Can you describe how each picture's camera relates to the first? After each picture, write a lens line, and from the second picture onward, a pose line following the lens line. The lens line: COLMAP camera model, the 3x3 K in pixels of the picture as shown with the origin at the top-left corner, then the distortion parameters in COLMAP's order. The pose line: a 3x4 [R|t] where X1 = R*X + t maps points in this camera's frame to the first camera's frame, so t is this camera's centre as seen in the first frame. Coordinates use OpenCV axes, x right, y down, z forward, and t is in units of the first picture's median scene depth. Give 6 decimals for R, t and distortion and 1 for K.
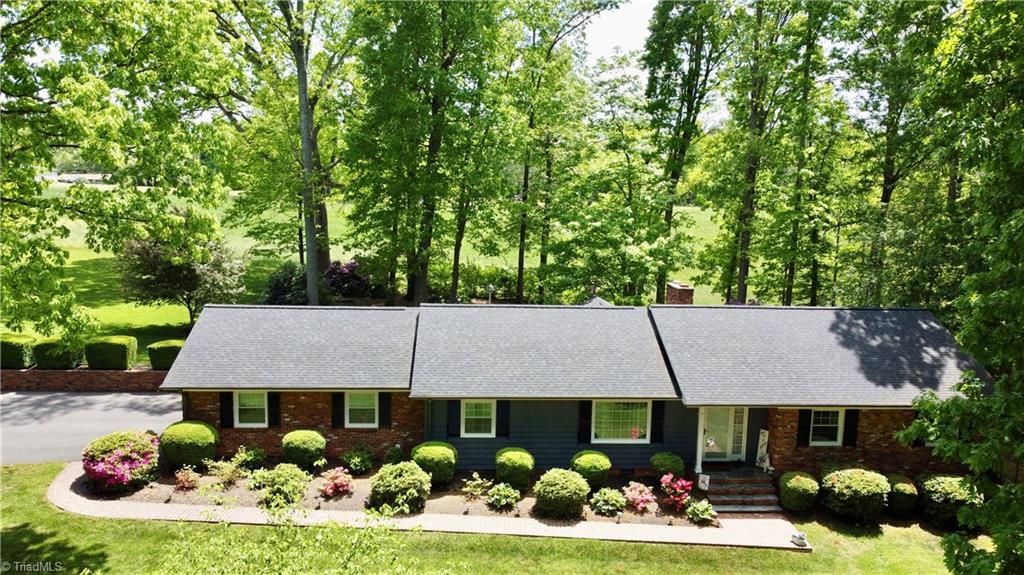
lens RADIAL K [[777.1, 0, 513.1], [0, 777.1, 287.9], [0, 0, 1]] dist [0.001786, -0.002587]
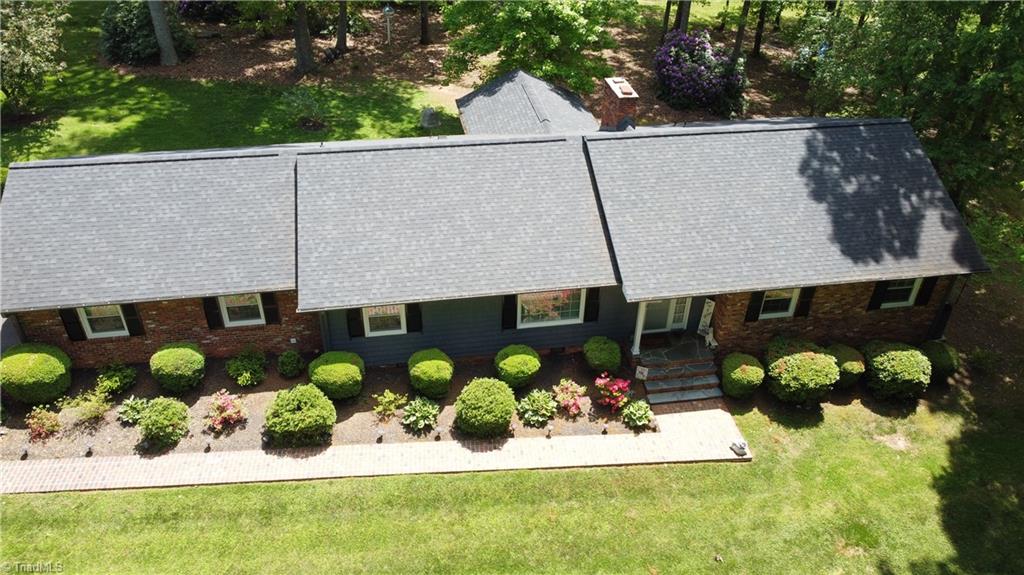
lens RADIAL K [[777.1, 0, 513.1], [0, 777.1, 287.9], [0, 0, 1]] dist [0.001786, -0.002587]
pose [[0.993944, -0.064842, 0.088717, 0.022730], [0.015437, 0.881735, 0.471492, -0.271524], [-0.108798, -0.467267, 0.877397, 0.271693]]
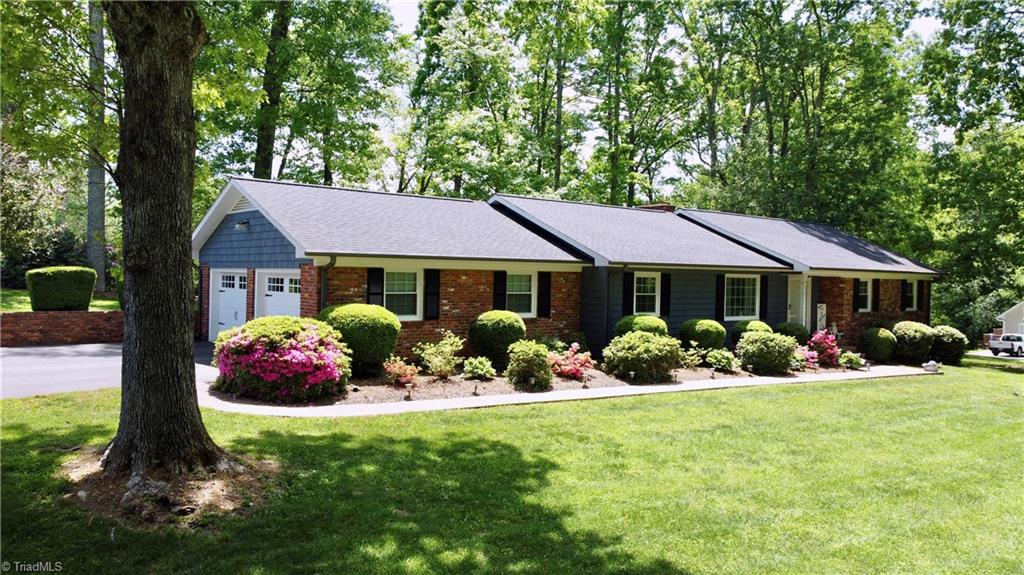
lens RADIAL K [[777.1, 0, 513.1], [0, 777.1, 287.9], [0, 0, 1]] dist [0.001786, -0.002587]
pose [[0.808250, -0.013549, 0.588683, -0.730527], [0.076663, 0.993647, -0.082387, 0.234337], [-0.583827, 0.111720, 0.804154, 0.395554]]
